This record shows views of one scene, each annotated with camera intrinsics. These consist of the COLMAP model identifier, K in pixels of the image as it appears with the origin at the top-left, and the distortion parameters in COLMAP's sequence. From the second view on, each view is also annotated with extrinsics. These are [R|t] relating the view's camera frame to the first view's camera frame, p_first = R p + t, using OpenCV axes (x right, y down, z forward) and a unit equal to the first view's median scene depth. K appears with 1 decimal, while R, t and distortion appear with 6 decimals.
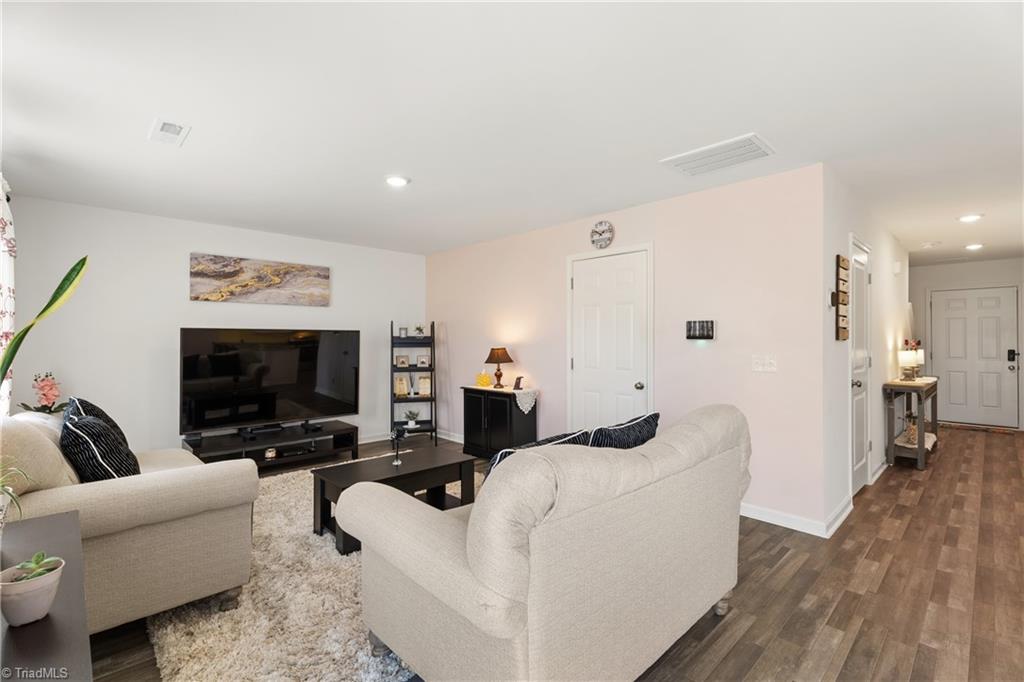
lens RADIAL K [[458.7, 0, 510.4], [0, 458.7, 349.2], [0, 0, 1]] dist [0.018321, 0.000337]
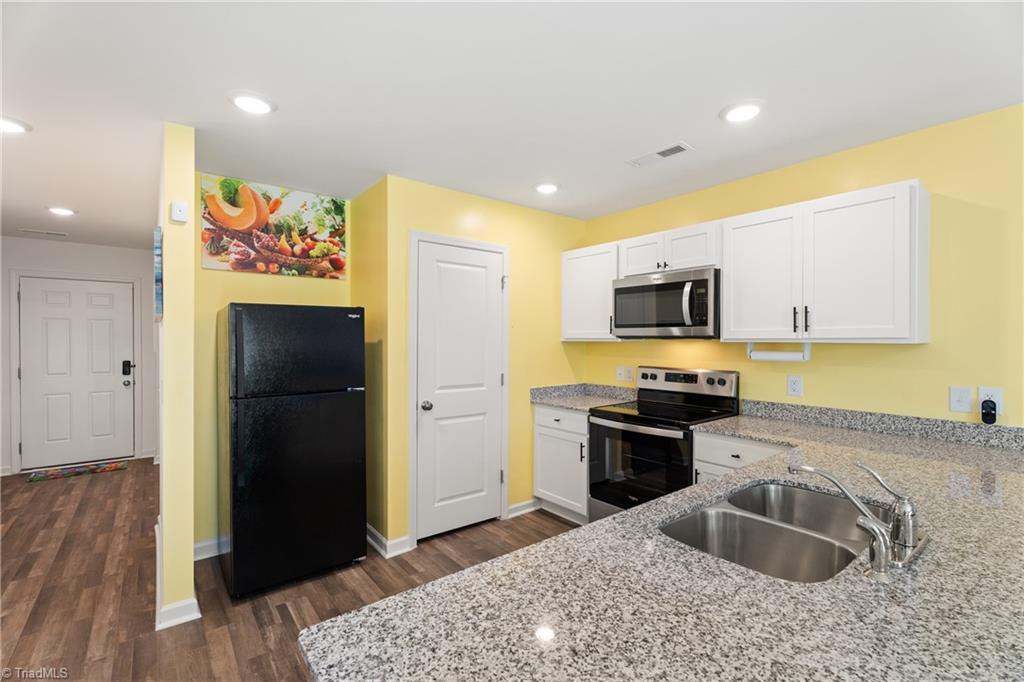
lens RADIAL K [[458.7, 0, 508.4], [0, 458.7, 340.4], [0, 0, 1]] dist [0.018321, 0.000337]
pose [[0.115601, 0.009221, 0.993253, 0.482381], [0.015878, 0.999812, -0.011130, -0.019958], [-0.993169, 0.017057, 0.115433, 0.347483]]
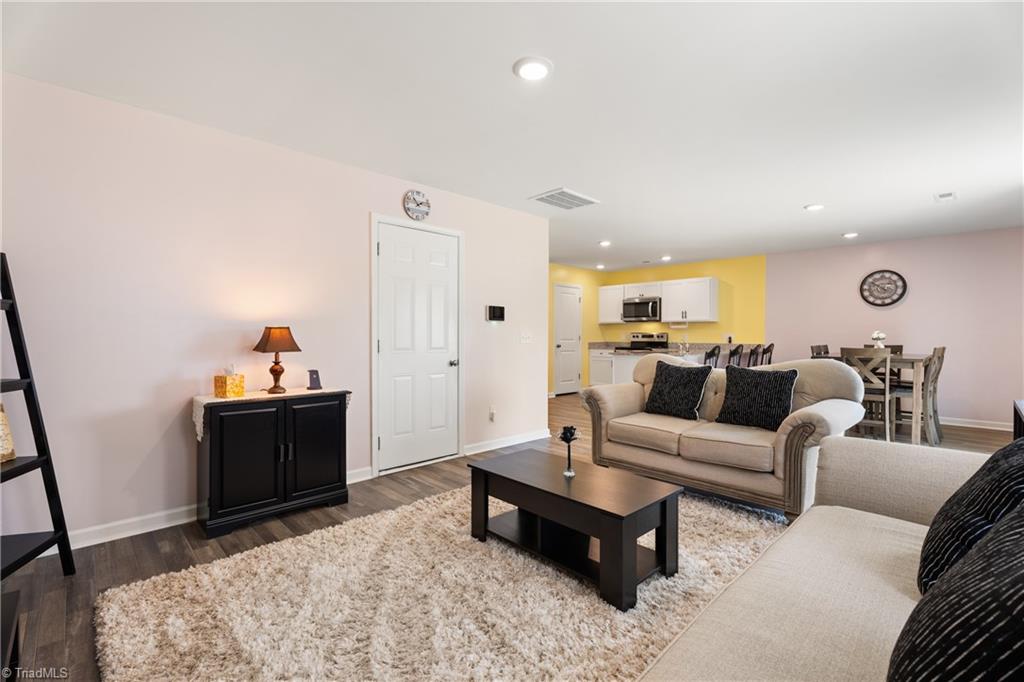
lens RADIAL K [[458.7, 0, 511.4], [0, 458.7, 339.1], [0, 0, 1]] dist [0.018321, 0.000337]
pose [[0.013783, -0.006875, 0.999881, -0.621363], [0.024116, 0.999688, 0.006541, 0.017511], [-0.999614, 0.024023, 0.013945, 0.681837]]
